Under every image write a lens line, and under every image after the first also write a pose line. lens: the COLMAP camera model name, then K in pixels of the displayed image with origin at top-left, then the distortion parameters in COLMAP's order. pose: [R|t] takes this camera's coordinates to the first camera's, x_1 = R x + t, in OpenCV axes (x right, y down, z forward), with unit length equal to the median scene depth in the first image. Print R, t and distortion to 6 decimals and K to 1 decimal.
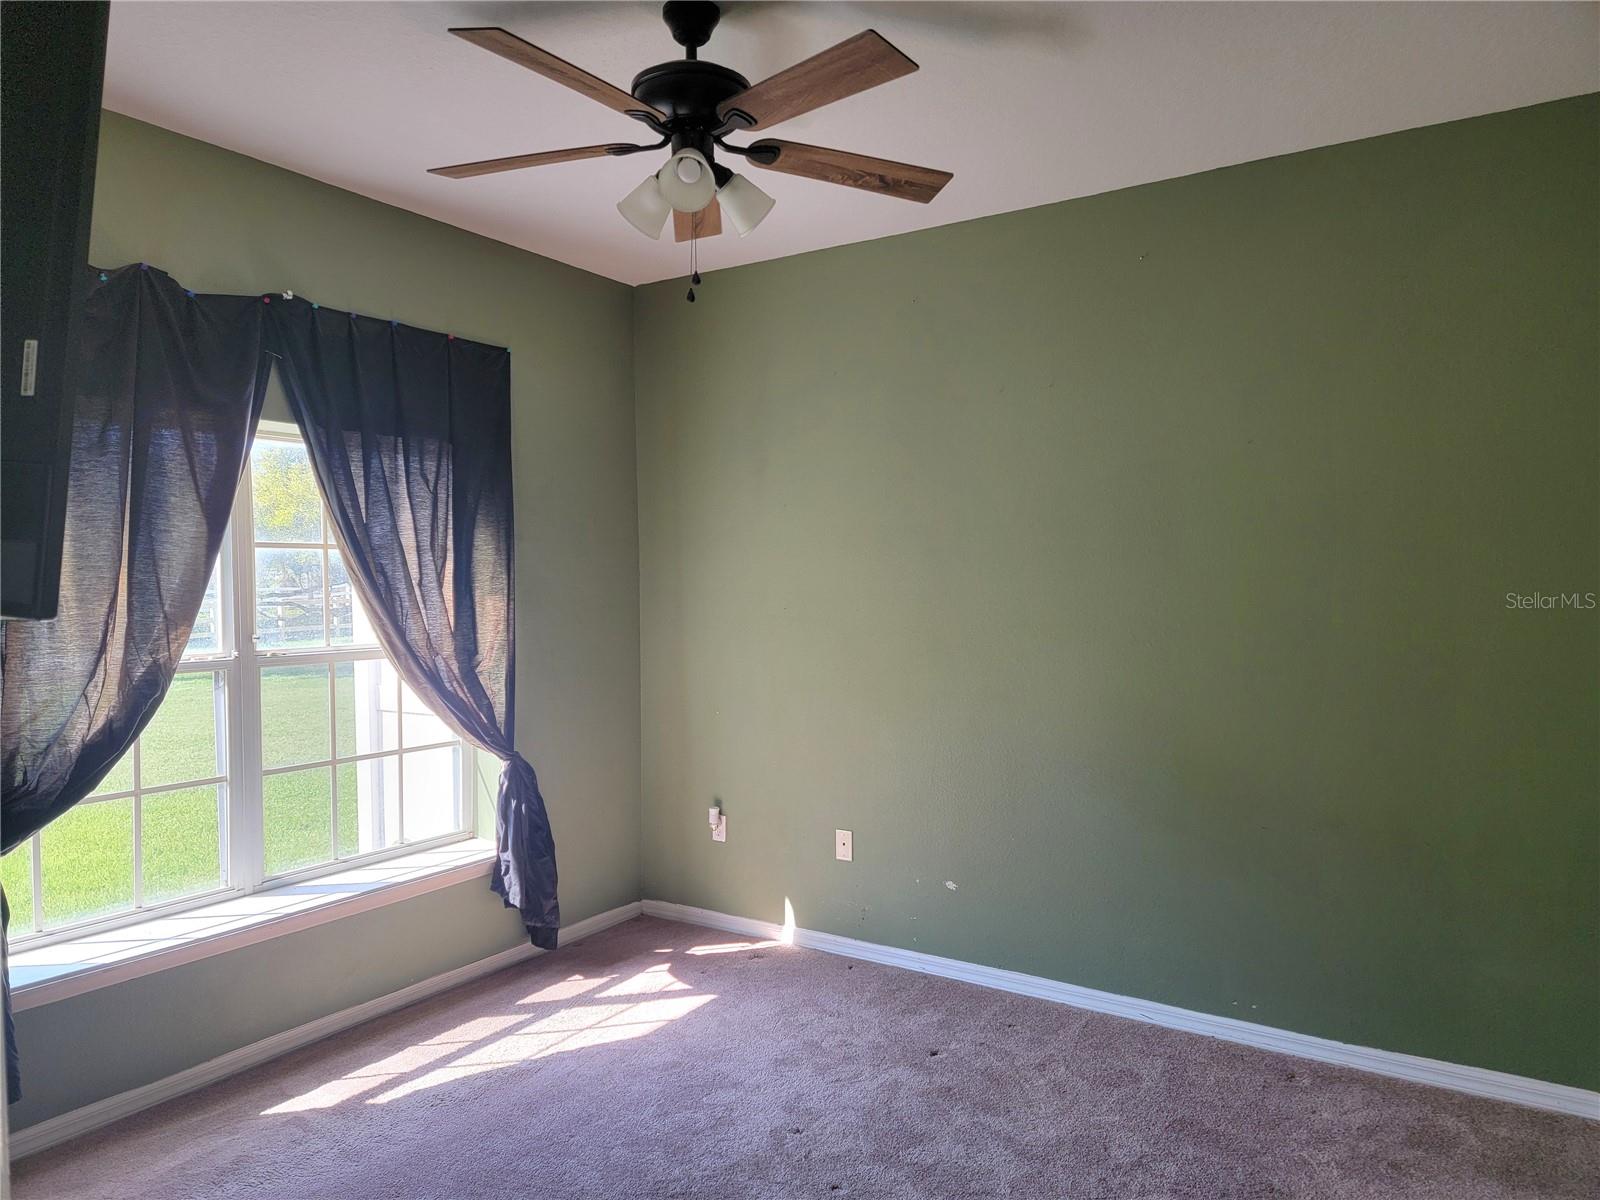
lens RADIAL K [[1114.8, 0, 802.3], [0, 1114.8, 602.5], [0, 0, 1]] dist [0.024803, -0.013050]
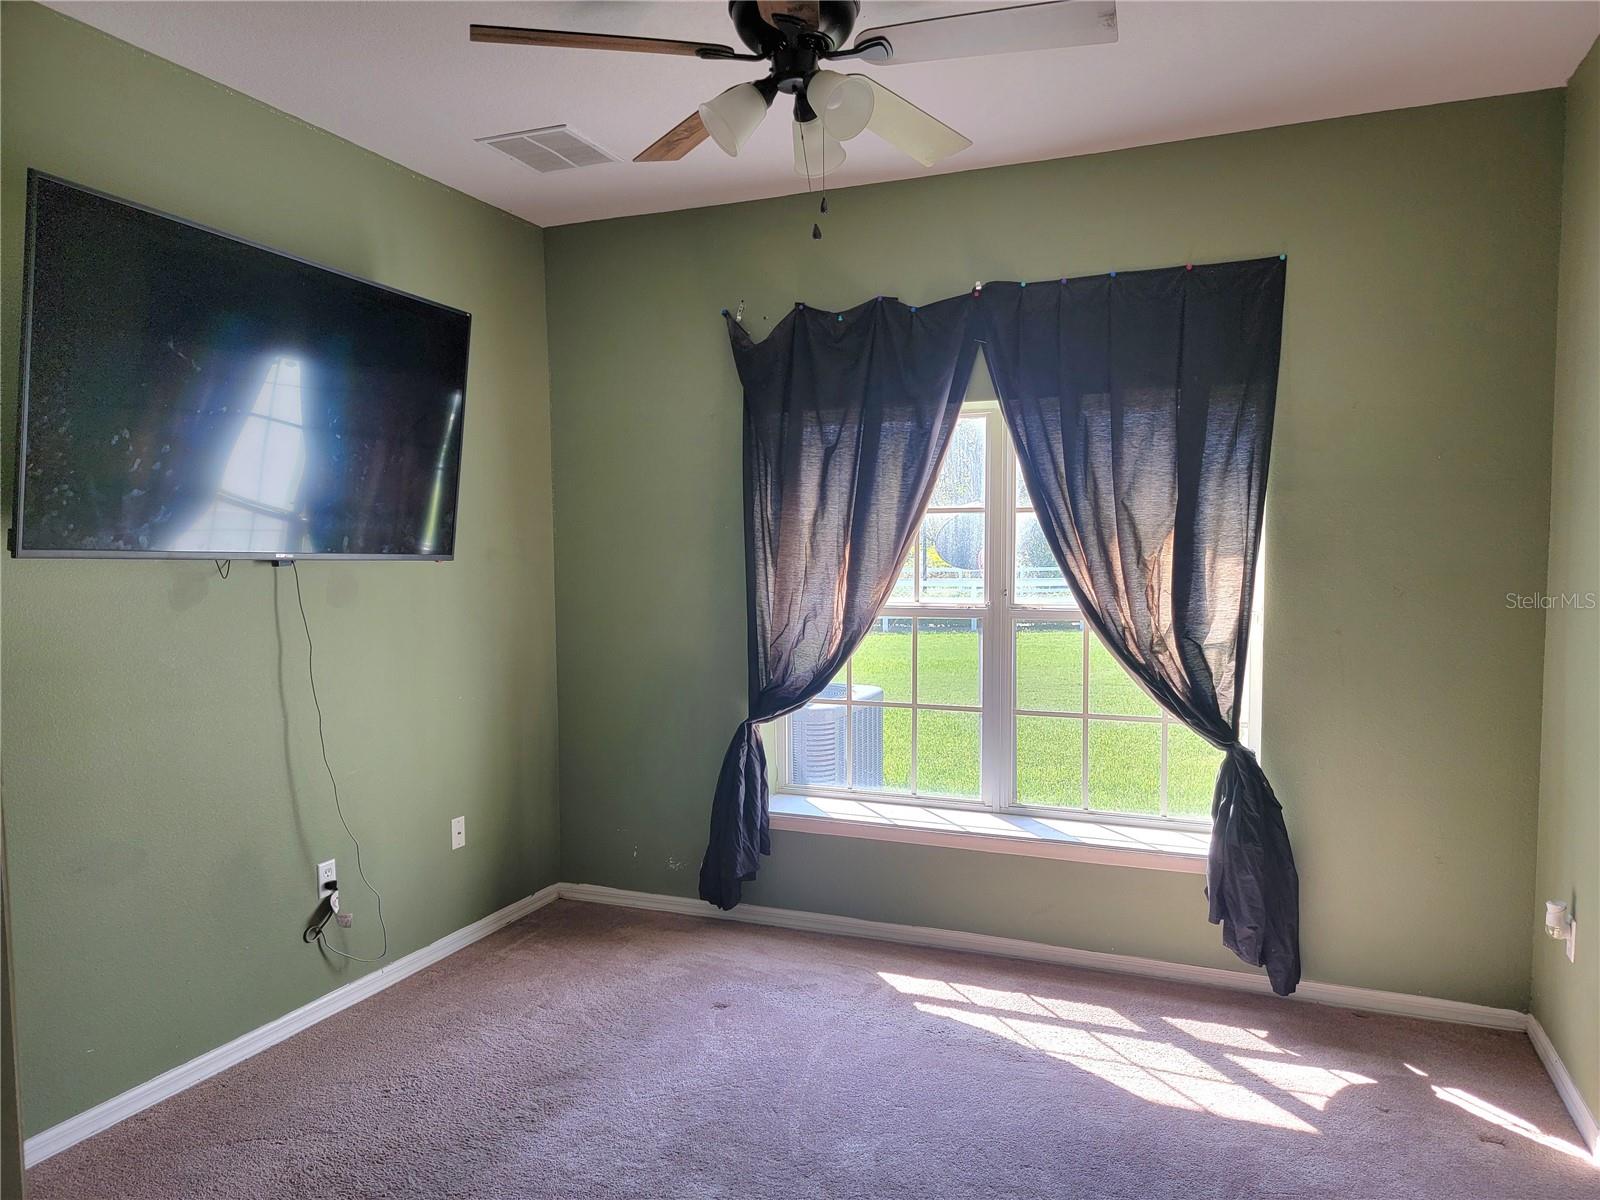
lens RADIAL K [[1114.8, 0, 801.7], [0, 1114.8, 601.6], [0, 0, 1]] dist [0.024803, -0.013050]
pose [[0.156523, 0.049966, -0.986410, 0.579216], [-0.016362, 0.998714, 0.047993, -0.008749], [0.987539, 0.008628, 0.157140, 0.598858]]
